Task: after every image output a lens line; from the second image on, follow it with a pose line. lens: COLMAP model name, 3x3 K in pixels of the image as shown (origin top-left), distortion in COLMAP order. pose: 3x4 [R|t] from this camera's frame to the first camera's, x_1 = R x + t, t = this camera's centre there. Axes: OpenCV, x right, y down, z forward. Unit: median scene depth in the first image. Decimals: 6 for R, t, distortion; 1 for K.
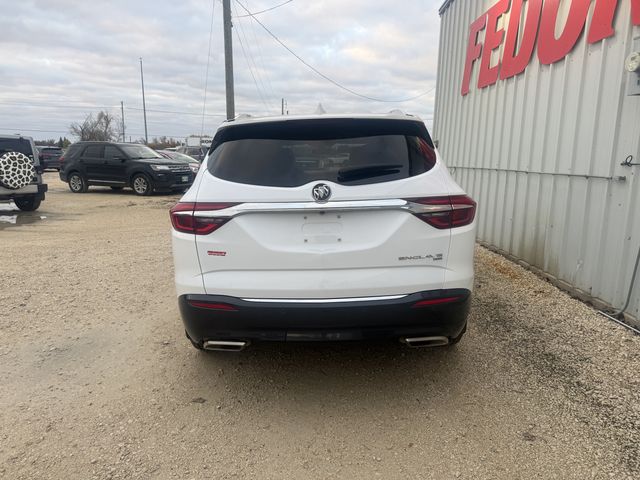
lens RADIAL K [[450.9, 0, 320.0], [0, 450.9, 240.0], [0, 0, 1]] dist [0.038662, -0.047826]
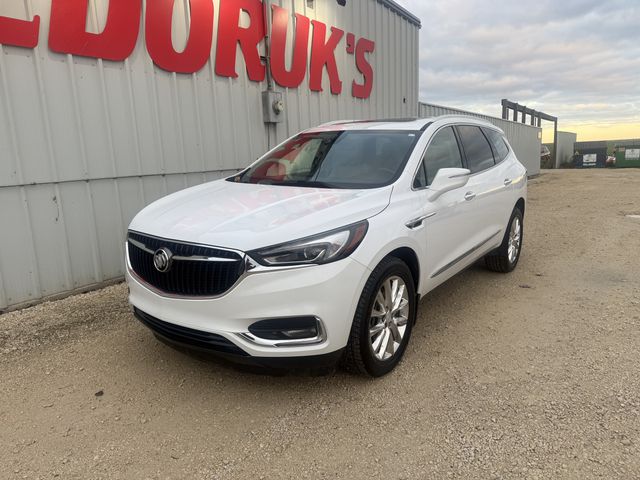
lens RADIAL K [[450.9, 0, 320.0], [0, 450.9, 240.0], [0, 0, 1]] dist [0.038662, -0.047826]
pose [[-0.791036, -0.110761, 0.601660, -0.943601], [0.128497, 0.931453, 0.340416, -0.684536], [-0.598123, 0.346593, -0.722581, 3.476667]]
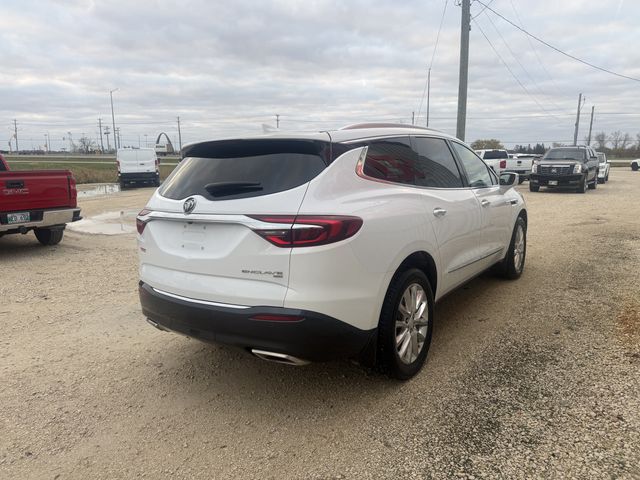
lens RADIAL K [[450.9, 0, 320.0], [0, 450.9, 240.0], [0, 0, 1]] dist [0.038662, -0.047826]
pose [[0.817672, 0.085837, -0.569249, 0.886835], [-0.092284, 0.995578, 0.017565, -0.064298], [0.568240, 0.038170, 0.821977, 0.223866]]
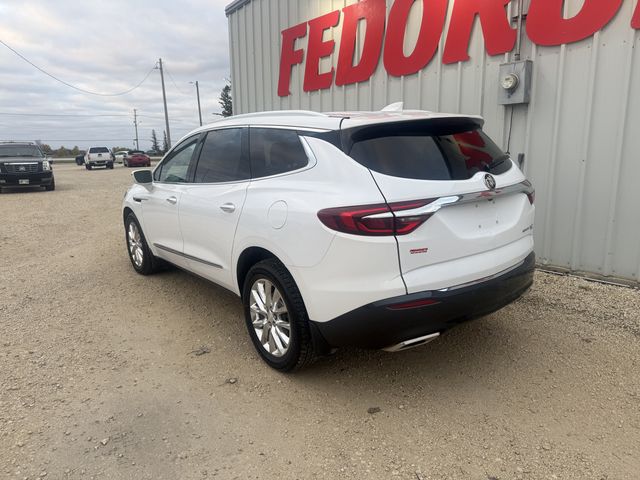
lens RADIAL K [[450.9, 0, 320.0], [0, 450.9, 240.0], [0, 0, 1]] dist [0.038662, -0.047826]
pose [[0.786141, -0.144560, 0.600903, -0.983413], [0.141379, 0.988544, 0.052854, -0.077173], [-0.601659, 0.043404, 0.797573, 0.324600]]
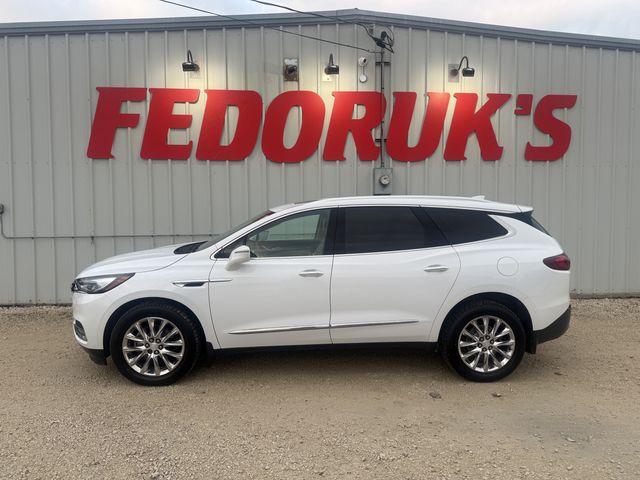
lens RADIAL K [[440.8, 0, 334.7], [0, 440.8, 239.4], [0, 0, 1]] dist [0.159824, -0.269539]
pose [[-0.061364, -0.059242, 0.996356, -1.977061], [0.190493, 0.979193, 0.069953, -0.424855], [-0.979769, 0.194092, -0.048802, 1.936826]]
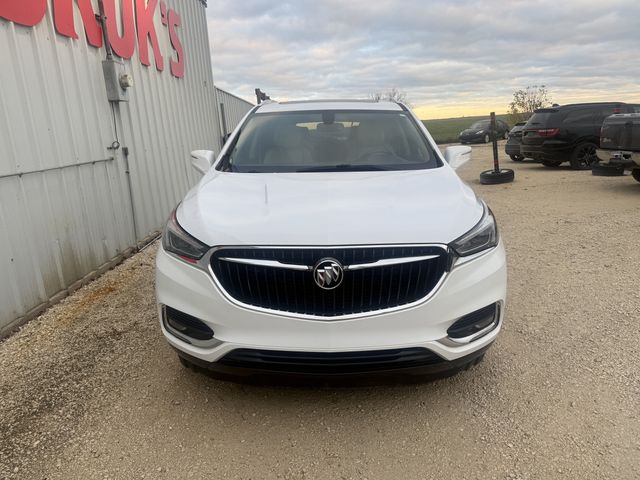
lens RADIAL K [[450.9, 0, 320.0], [0, 450.9, 240.0], [0, 0, 1]] dist [0.038662, -0.047826]
pose [[-0.999140, 0.016500, 0.038038, -0.027864], [0.030715, 0.910801, 0.411702, -0.713640], [-0.027852, 0.412516, -0.910525, 3.653429]]
